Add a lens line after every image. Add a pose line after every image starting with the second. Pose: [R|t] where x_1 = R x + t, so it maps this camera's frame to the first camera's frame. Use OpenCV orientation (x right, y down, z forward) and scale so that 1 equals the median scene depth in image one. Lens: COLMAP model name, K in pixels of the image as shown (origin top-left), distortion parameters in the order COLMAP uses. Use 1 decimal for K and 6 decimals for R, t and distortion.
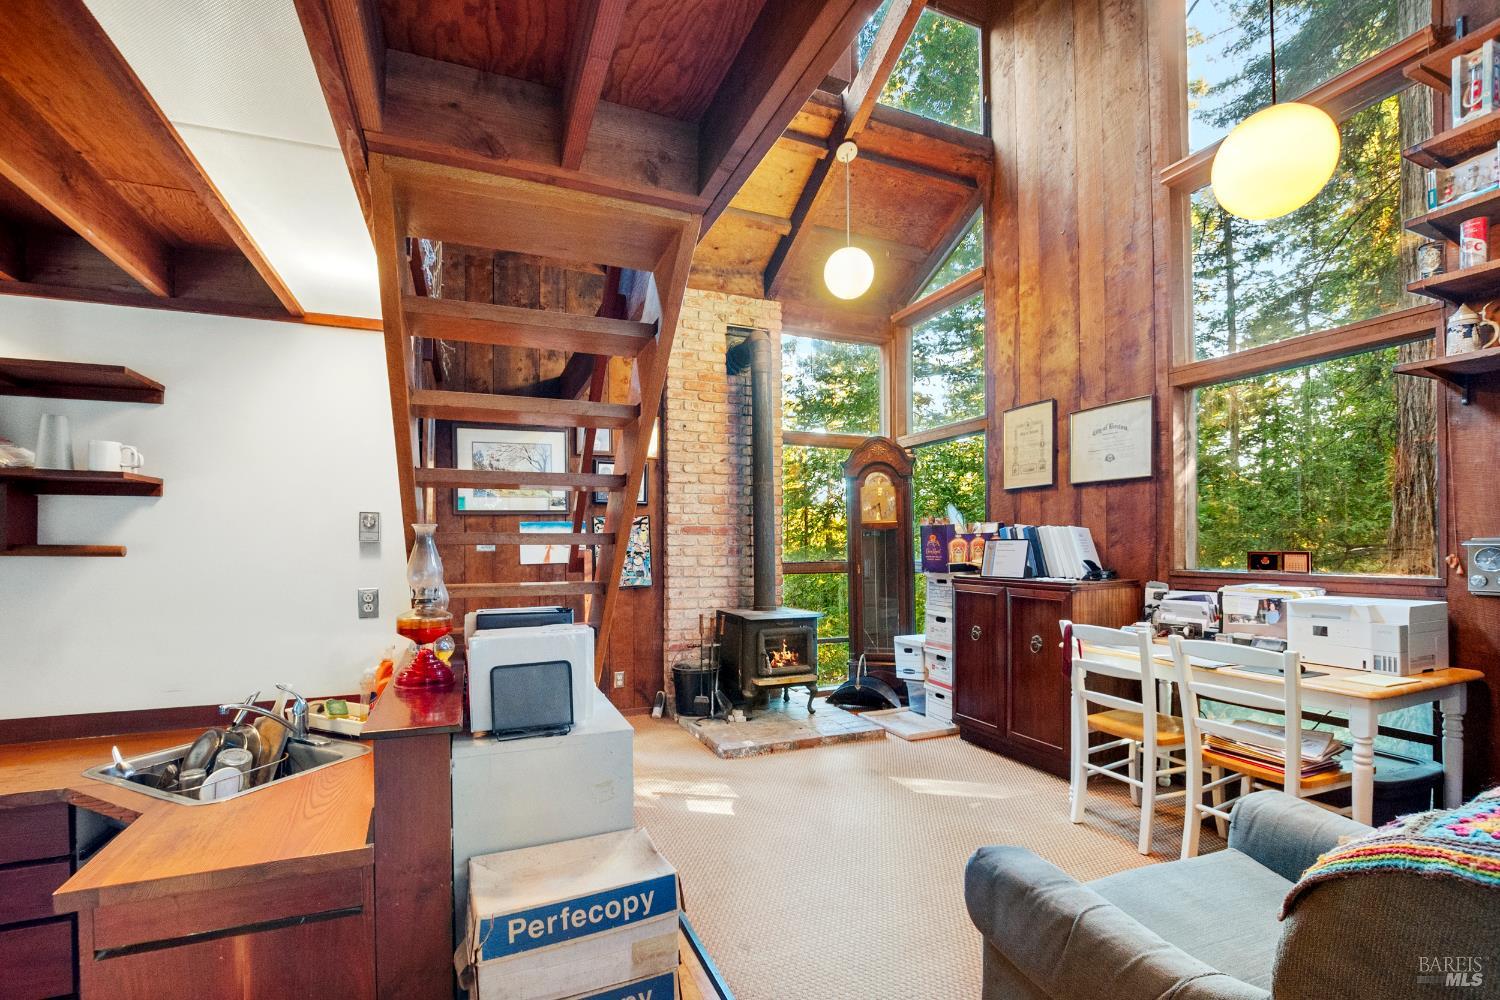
lens RADIAL K [[671.2, 0, 750.9], [0, 671.2, 548.5], [0, 0, 1]] dist [-0.034384, 0.006207]
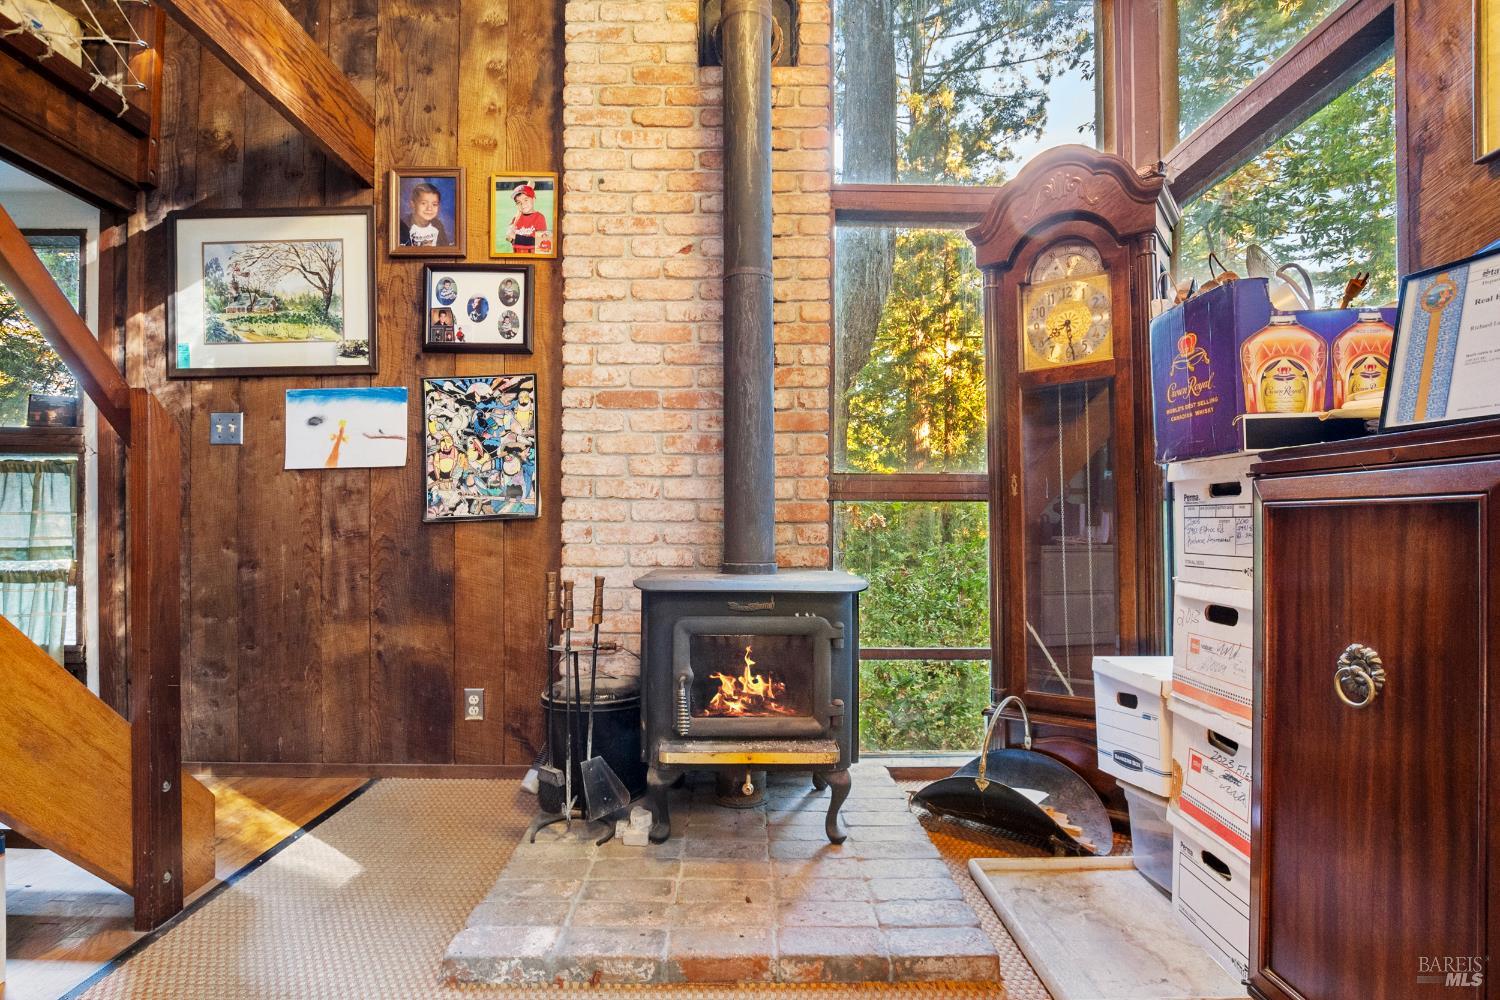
lens RADIAL K [[727.0, 0, 747.9], [0, 727.0, 523.8], [0, 0, 1]] dist [-0.021611, -0.000264]
pose [[0.923402, 0.003256, -0.383821, 0.196442], [-0.006507, 0.999953, -0.007172, 0.063767], [0.383779, 0.009120, 0.923380, 0.573085]]
